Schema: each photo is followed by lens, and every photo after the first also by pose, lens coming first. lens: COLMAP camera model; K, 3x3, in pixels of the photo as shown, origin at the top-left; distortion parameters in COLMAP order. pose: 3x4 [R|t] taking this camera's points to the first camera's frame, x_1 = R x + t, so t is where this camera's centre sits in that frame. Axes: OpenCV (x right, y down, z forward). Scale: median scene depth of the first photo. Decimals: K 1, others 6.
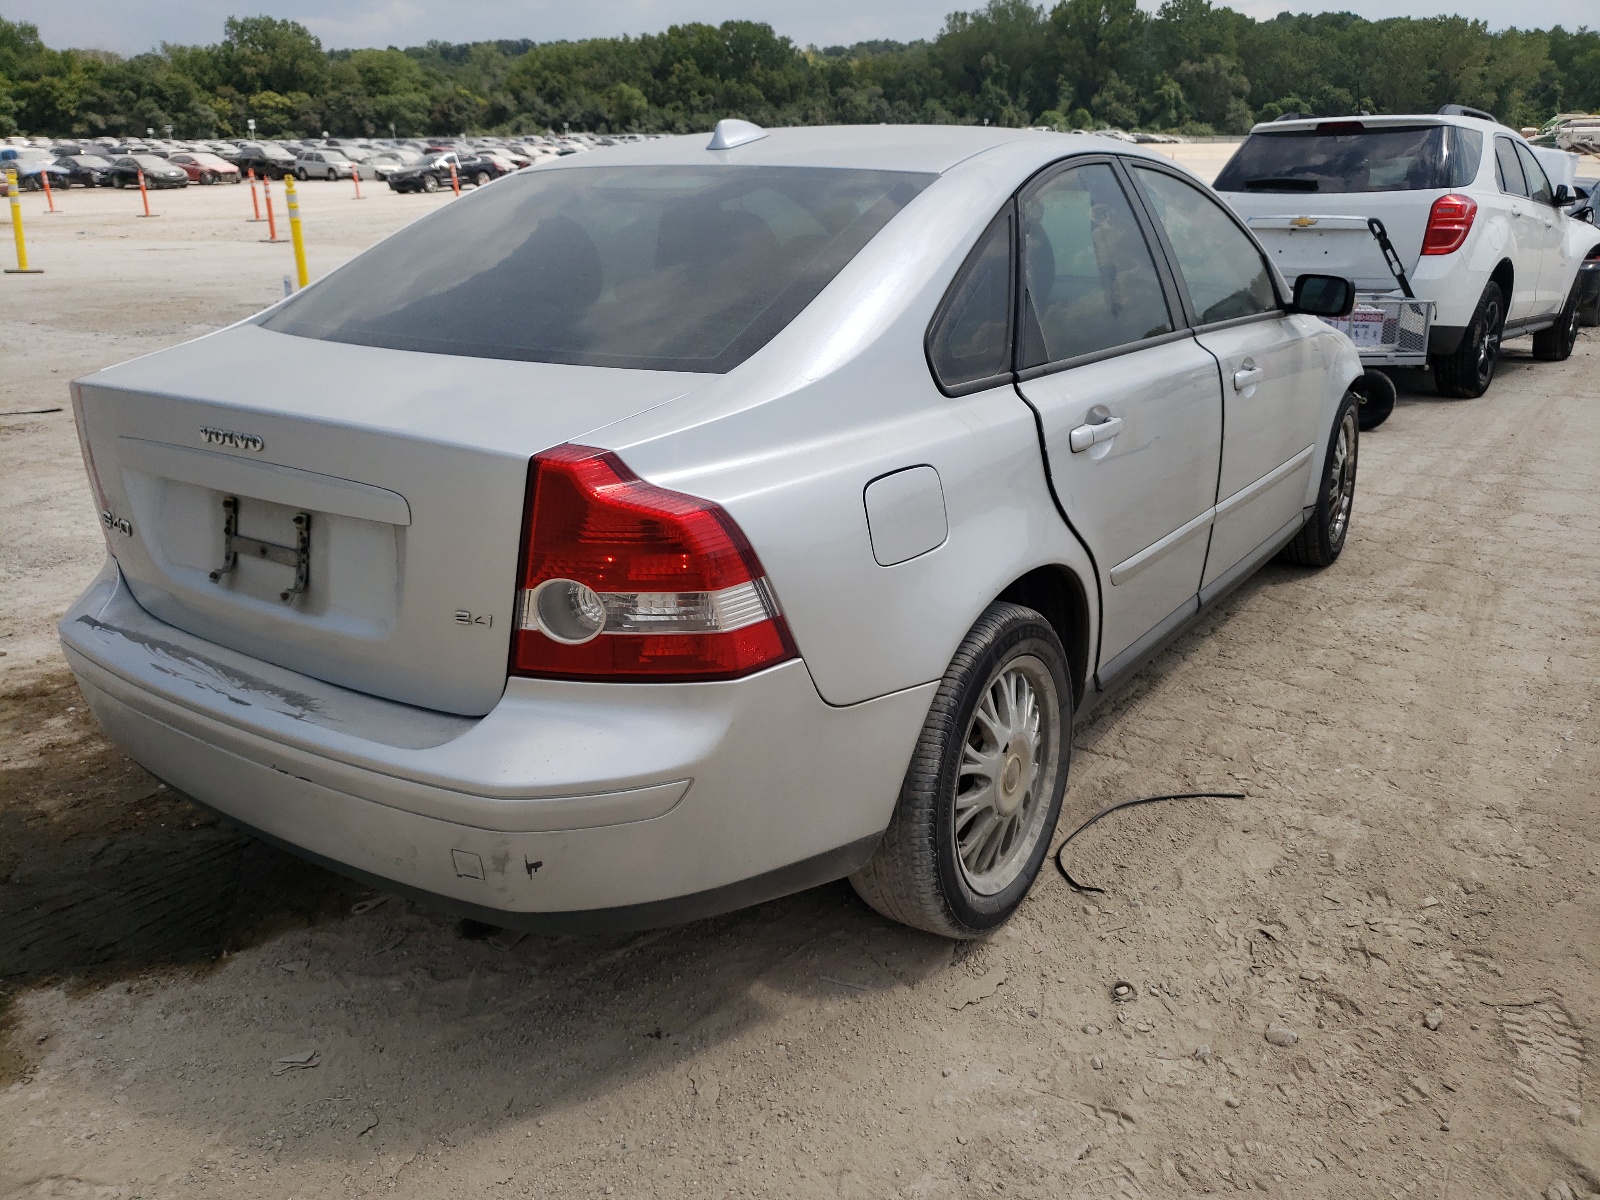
lens RADIAL K [[1216.9, 0, 812.1], [0, 1216.9, 603.7], [0, 0, 1]] dist [0.043164, 0.007791]
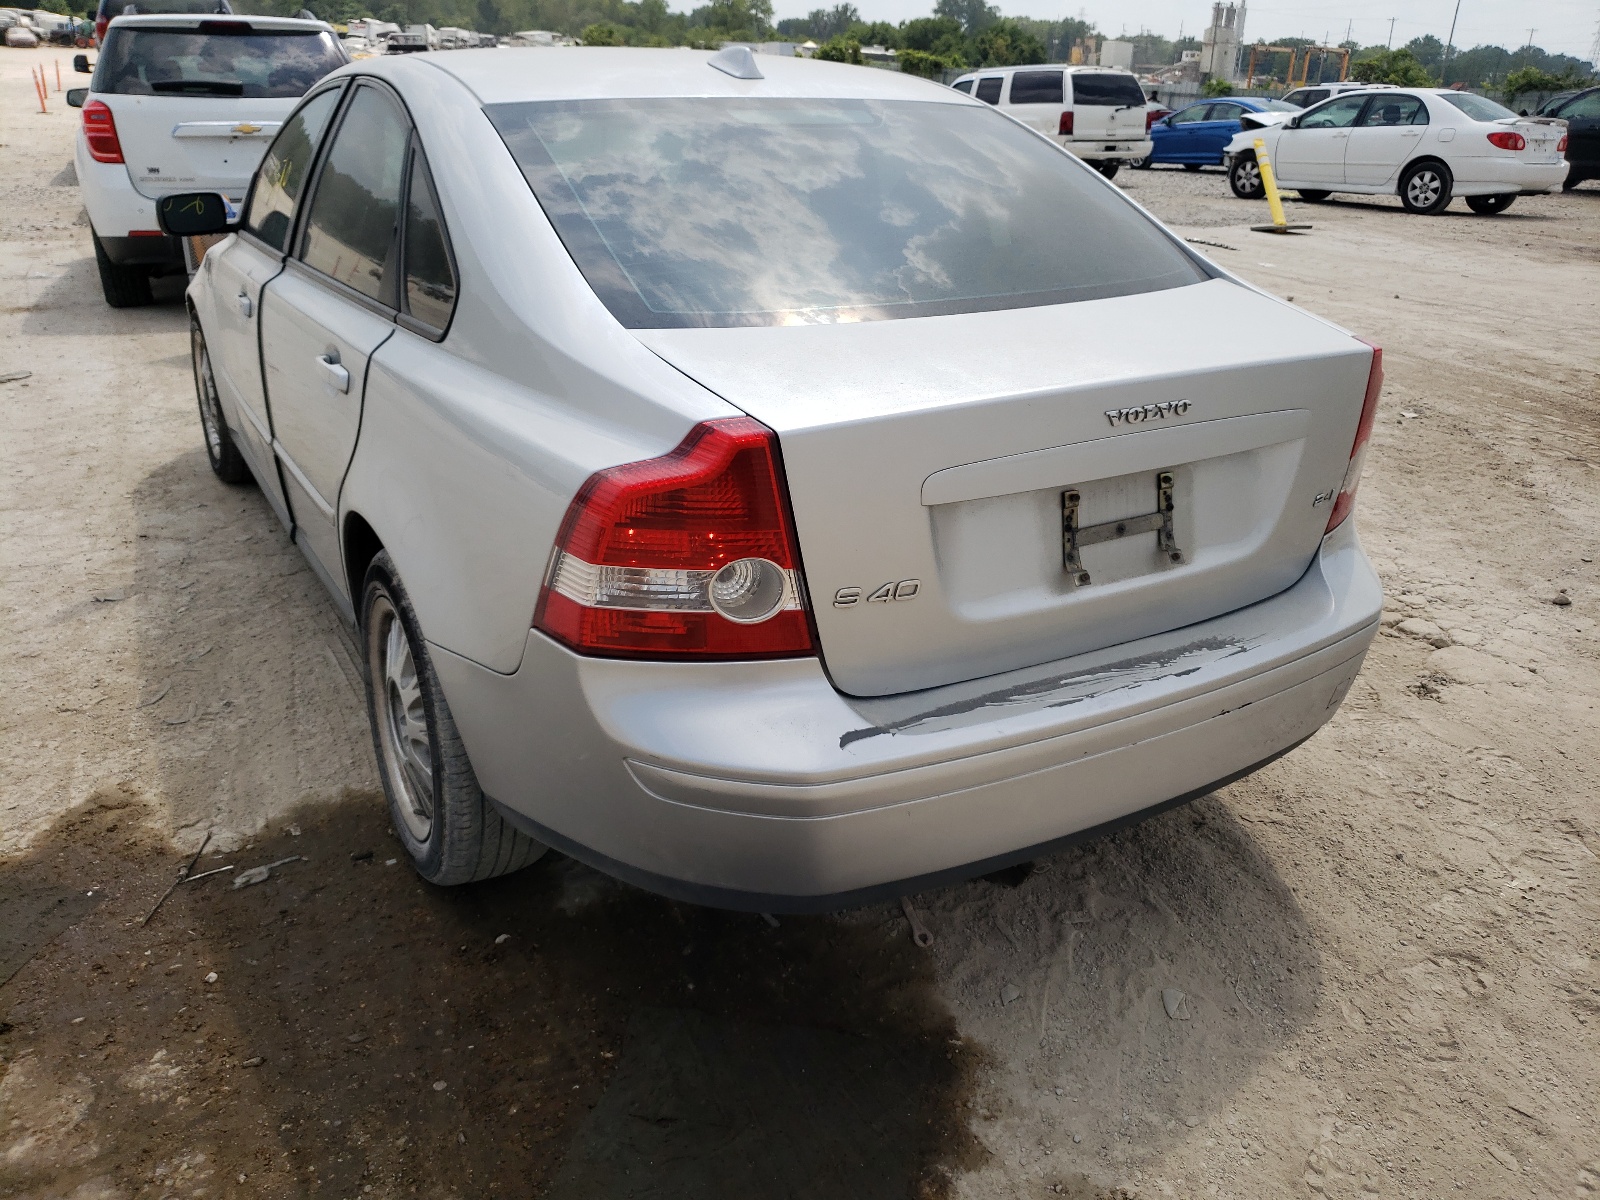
lens RADIAL K [[1216.9, 0, 811.9], [0, 1216.9, 599.6], [0, 0, 1]] dist [0.043164, 0.007791]
pose [[0.430061, -0.338186, 0.837065, -1.281989], [0.276982, 0.931898, 0.234194, -0.264039], [-0.859261, 0.131135, 0.494444, 0.702767]]
